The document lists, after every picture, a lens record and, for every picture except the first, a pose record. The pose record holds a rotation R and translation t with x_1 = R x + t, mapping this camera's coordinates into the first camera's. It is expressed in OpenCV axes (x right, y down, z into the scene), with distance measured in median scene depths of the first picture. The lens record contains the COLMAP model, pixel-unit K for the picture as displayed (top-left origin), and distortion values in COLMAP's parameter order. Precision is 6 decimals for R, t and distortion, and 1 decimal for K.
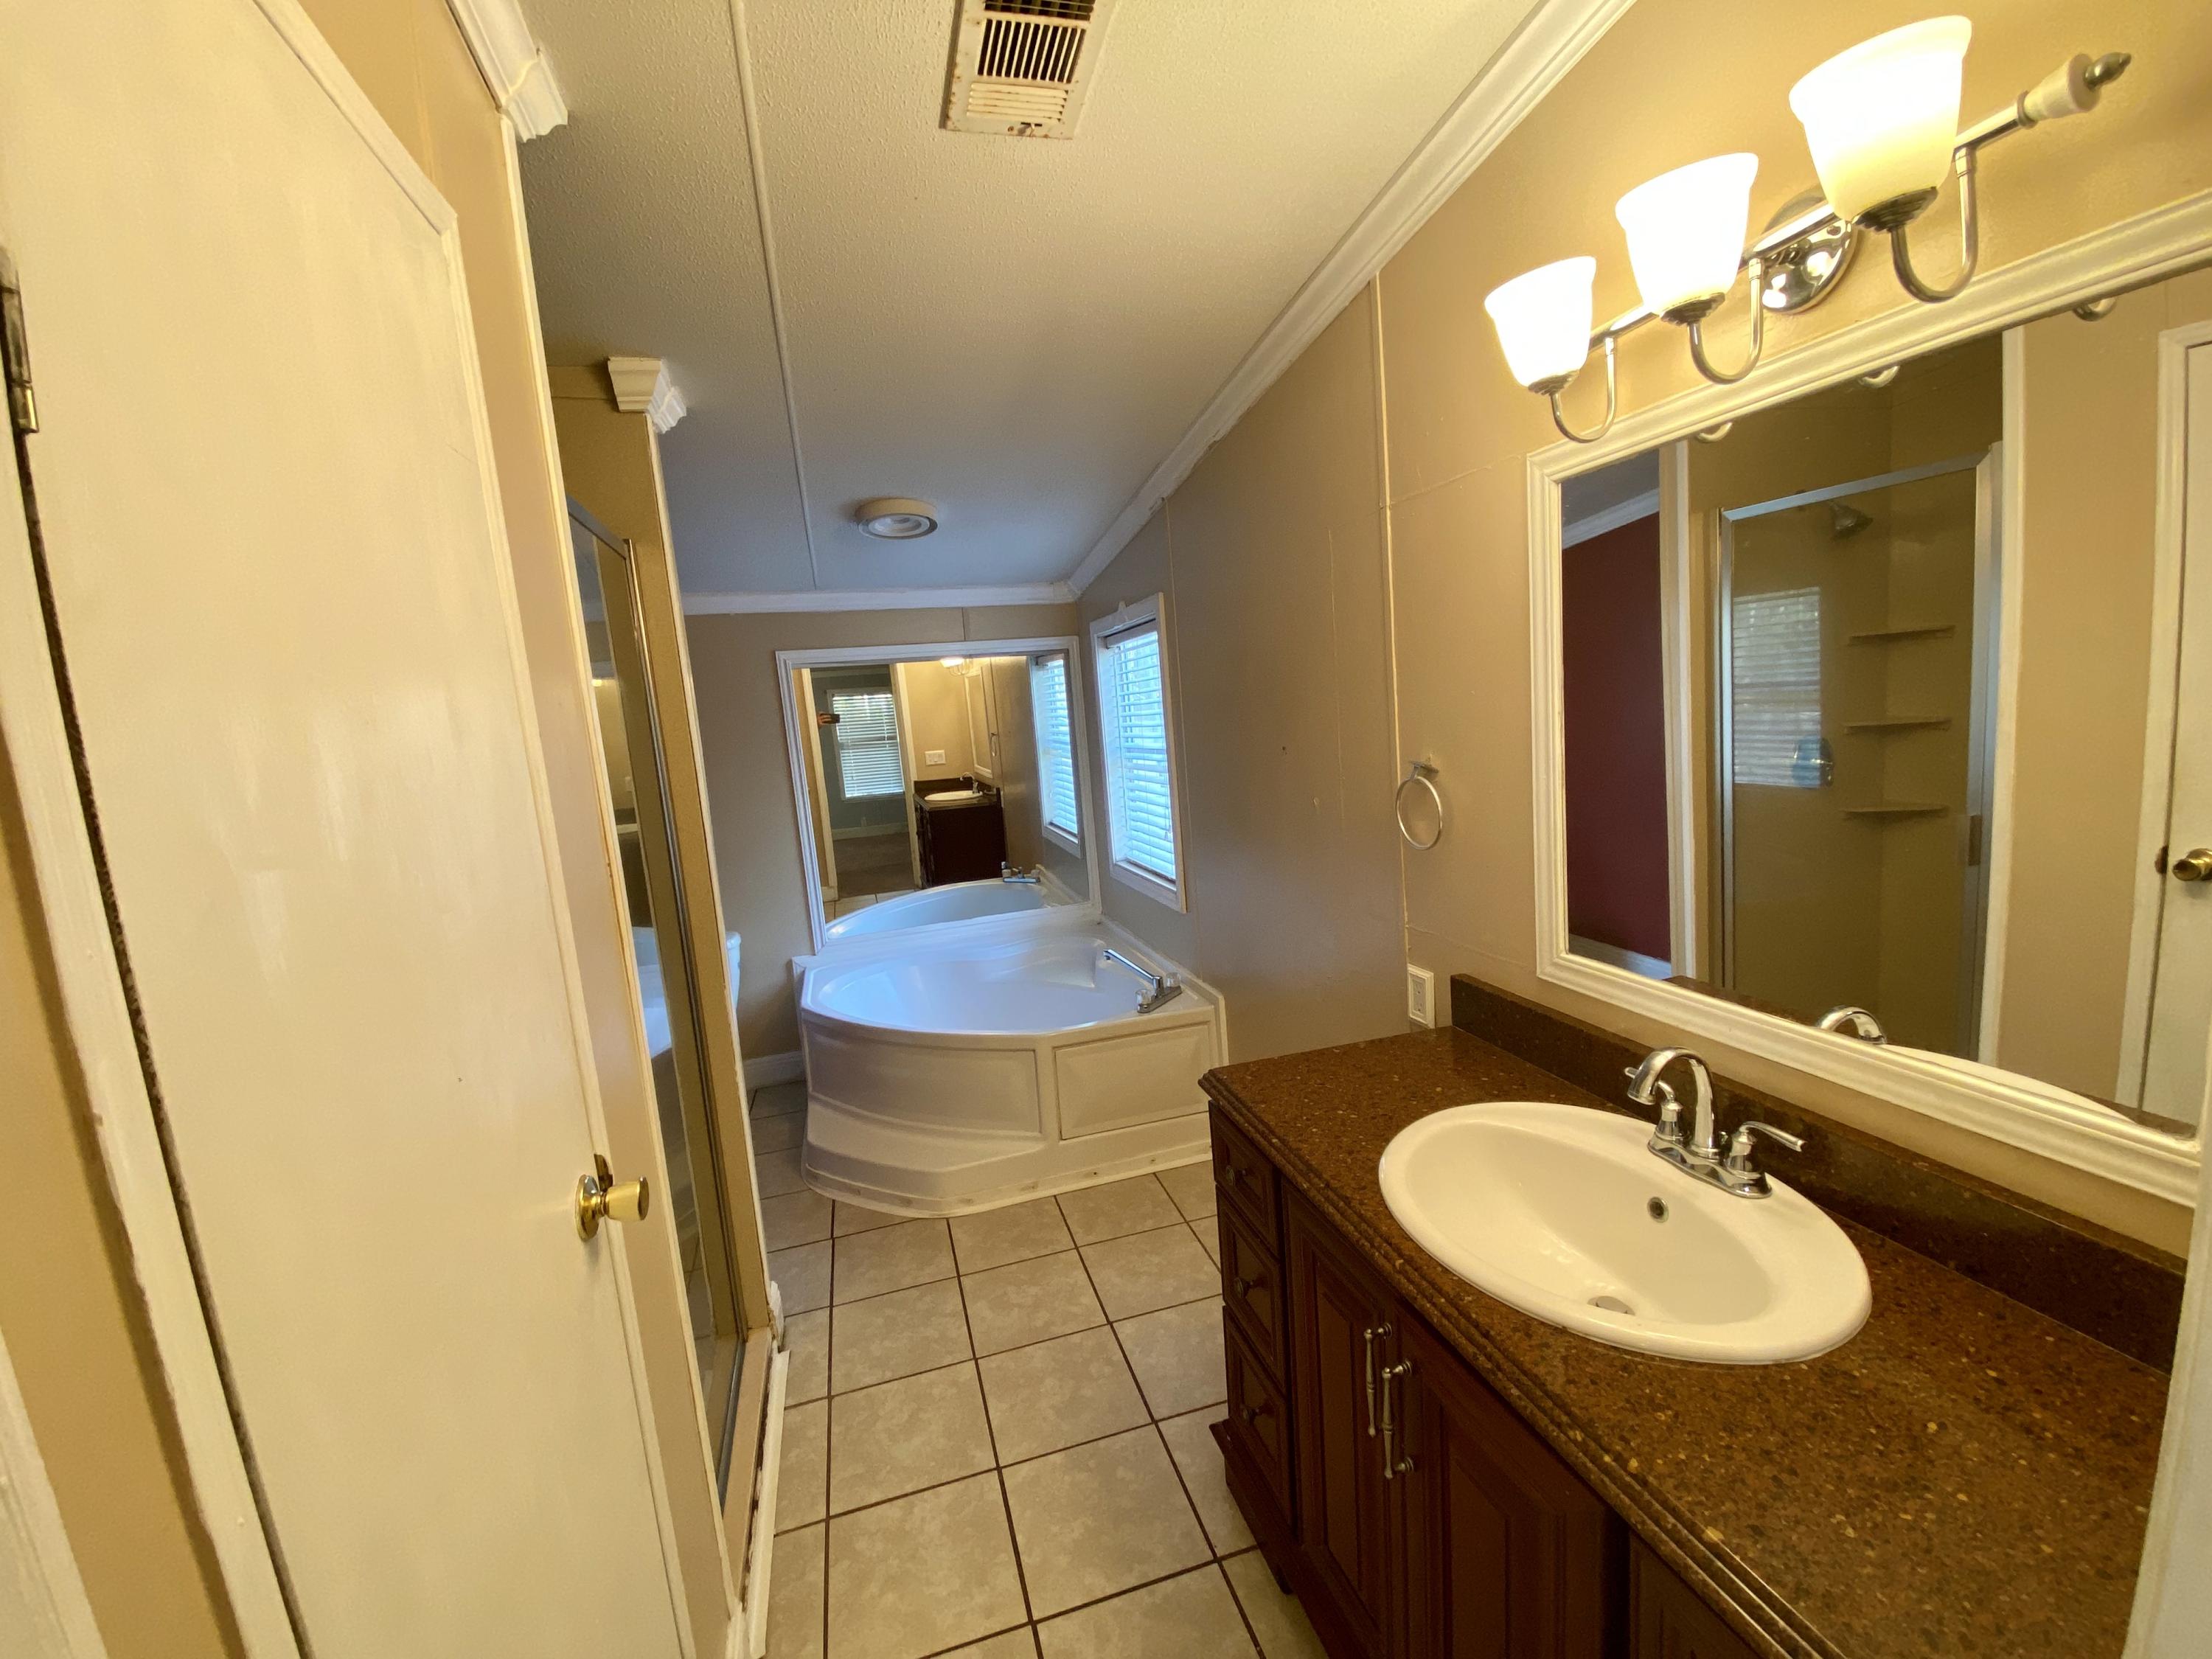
lens RADIAL K [[911.8, 0, 1119.7], [0, 911.8, 828.6], [0, 0, 1]] dist [-0.008965, -0.006055]
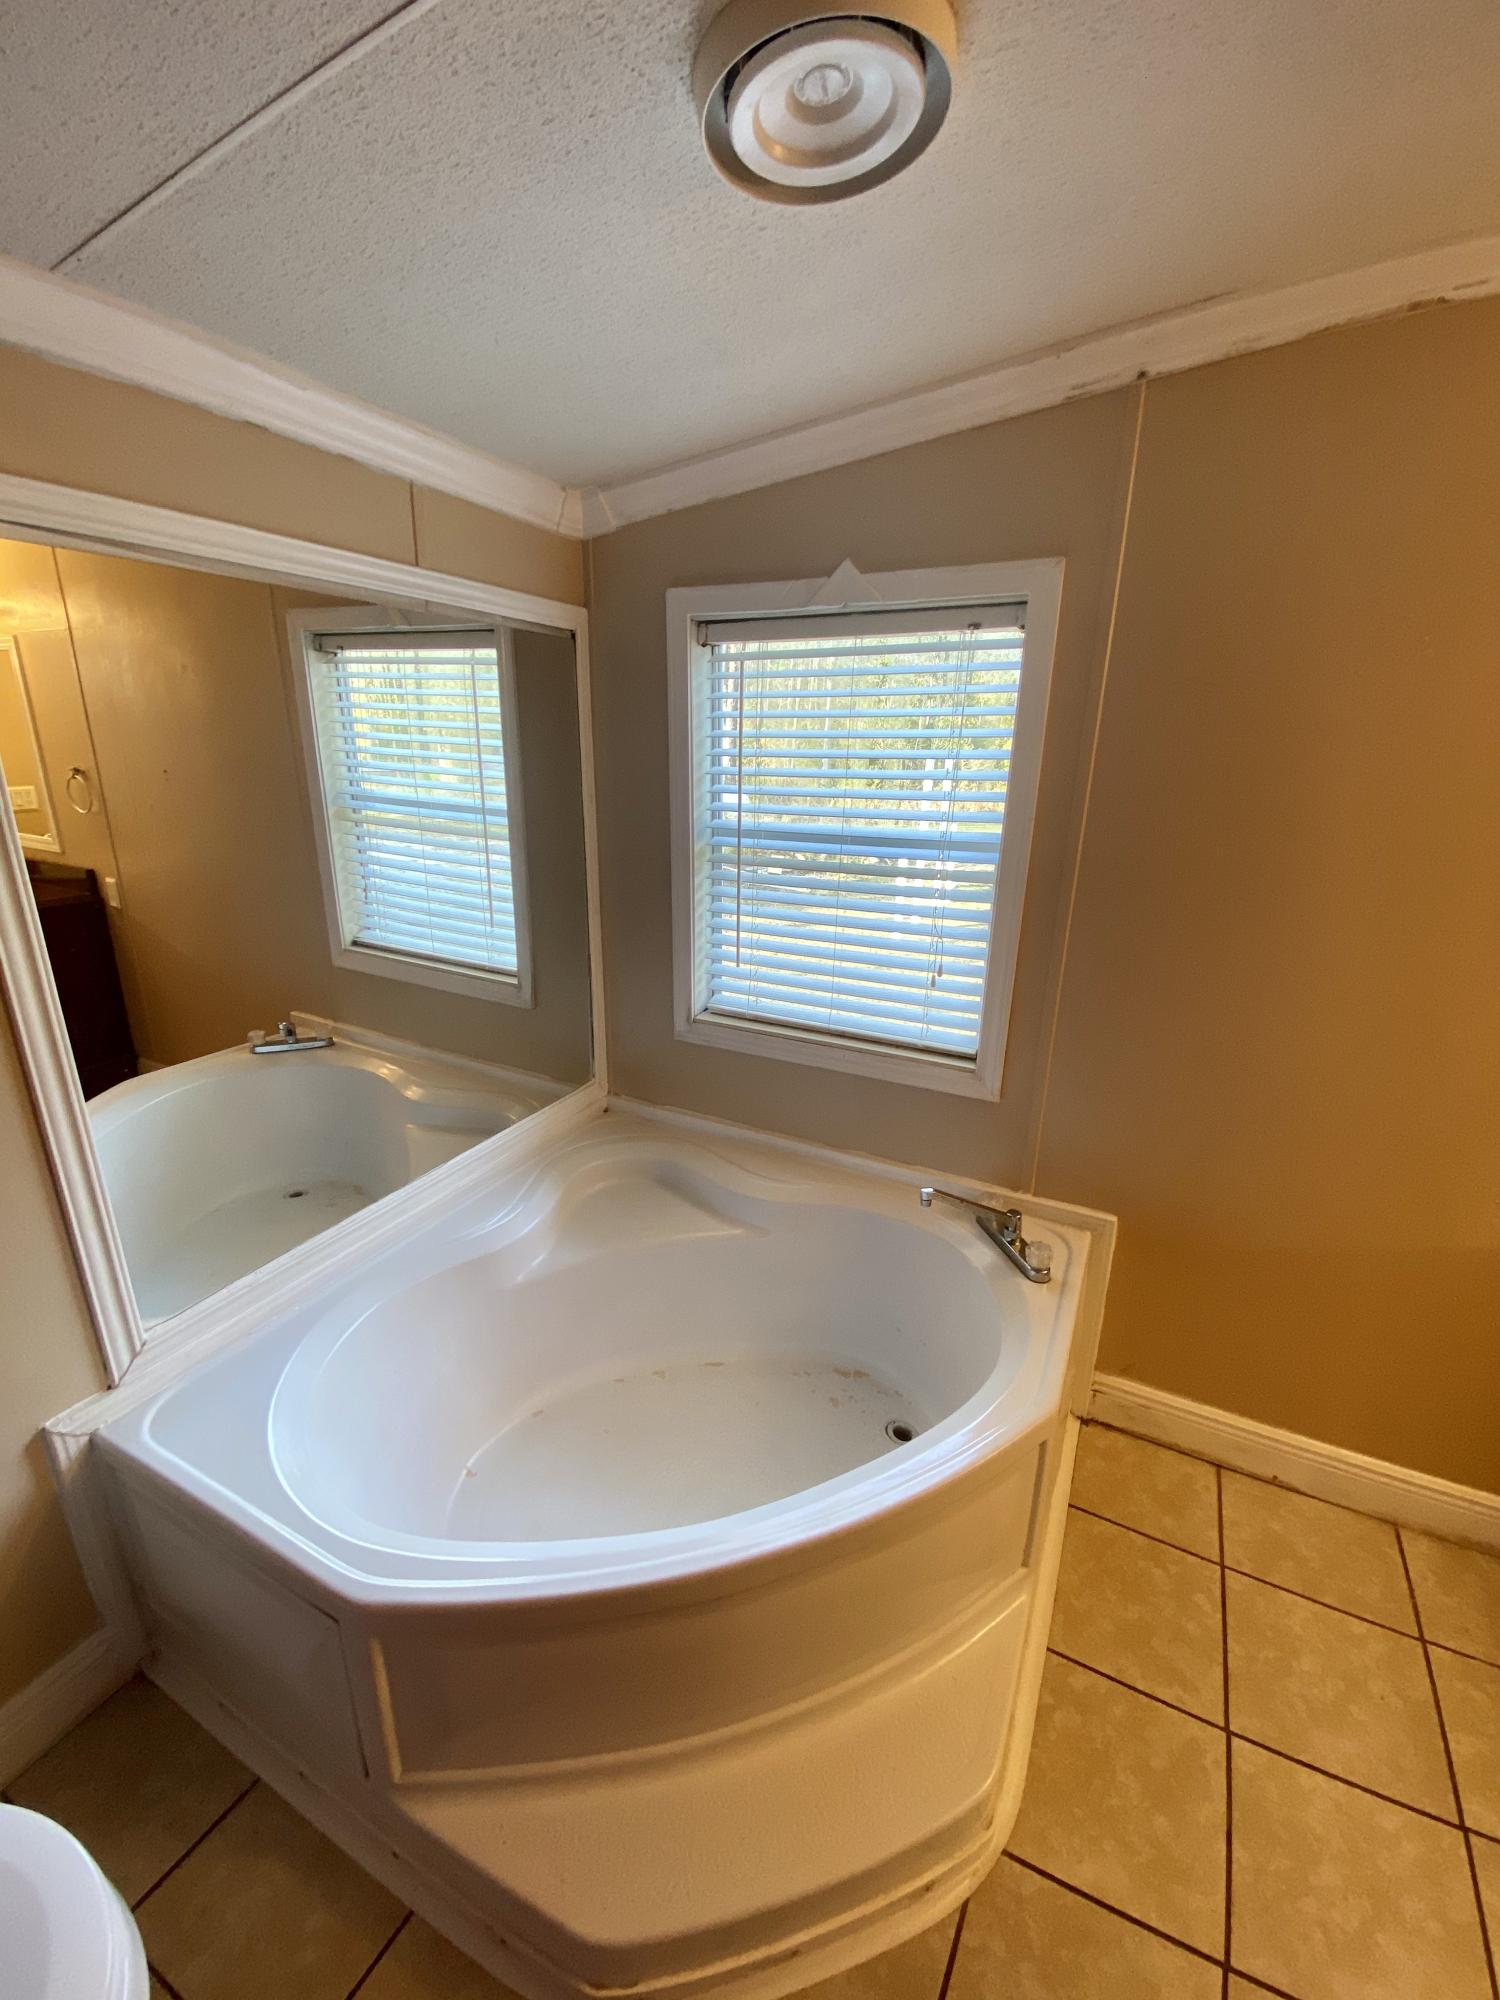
lens RADIAL K [[824.4, 0, 742.7], [0, 824.4, 1002.1], [0, 0, 1]] dist [-0.008965, -0.006055]
pose [[0.692530, -0.146493, 0.706358, -0.379078], [0.027618, 0.983830, 0.176961, -0.070792], [-0.720860, -0.103042, 0.685378, 0.614590]]
